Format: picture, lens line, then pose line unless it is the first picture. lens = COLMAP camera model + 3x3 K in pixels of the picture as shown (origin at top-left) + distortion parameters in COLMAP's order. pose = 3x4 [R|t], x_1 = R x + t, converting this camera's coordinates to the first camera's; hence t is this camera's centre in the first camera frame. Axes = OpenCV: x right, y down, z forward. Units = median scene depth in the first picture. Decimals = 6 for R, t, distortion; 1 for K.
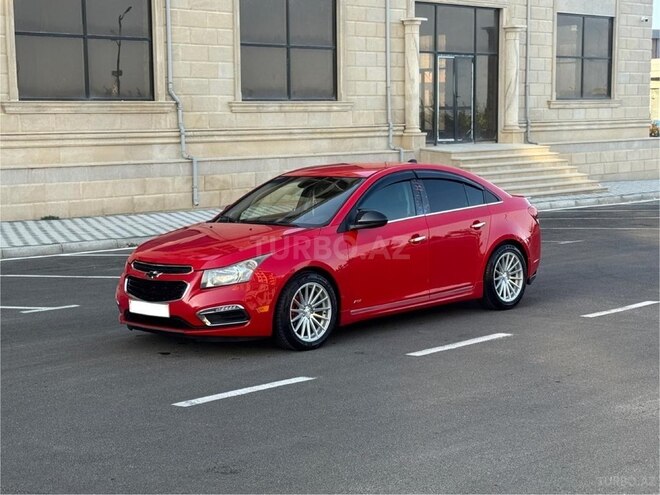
lens RADIAL K [[1168.1, 0, 330.0], [0, 1168.1, 247.5], [0, 0, 1]] dist [0.104677, 0.081922]
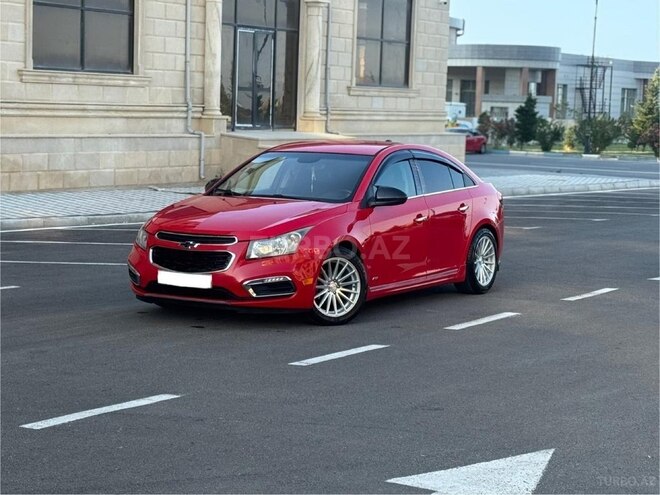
lens RADIAL K [[1431.6, 0, 298.3], [0, 1431.6, 246.8], [0, 0, 1]] dist [0.073536, 0.423891]
pose [[0.975061, 0.020270, 0.221008, -0.122731], [-0.018090, 0.999766, -0.011885, 0.013966], [-0.221197, 0.007590, 0.975200, -0.067027]]
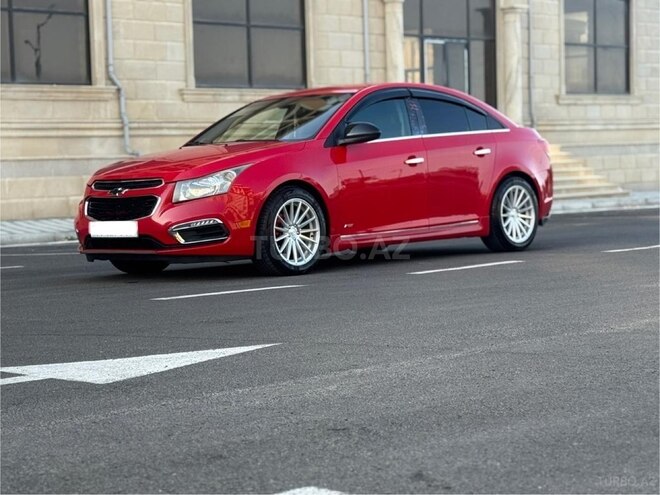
lens RADIAL K [[1437.6, 0, 330.0], [0, 1437.6, 247.5], [0, 0, 1]] dist [0.030382, 0.697727]
pose [[0.999487, -0.019240, 0.025620, -0.007415], [0.020518, 0.998507, -0.050625, 0.046551], [-0.024608, 0.051125, 0.998389, -0.032596]]
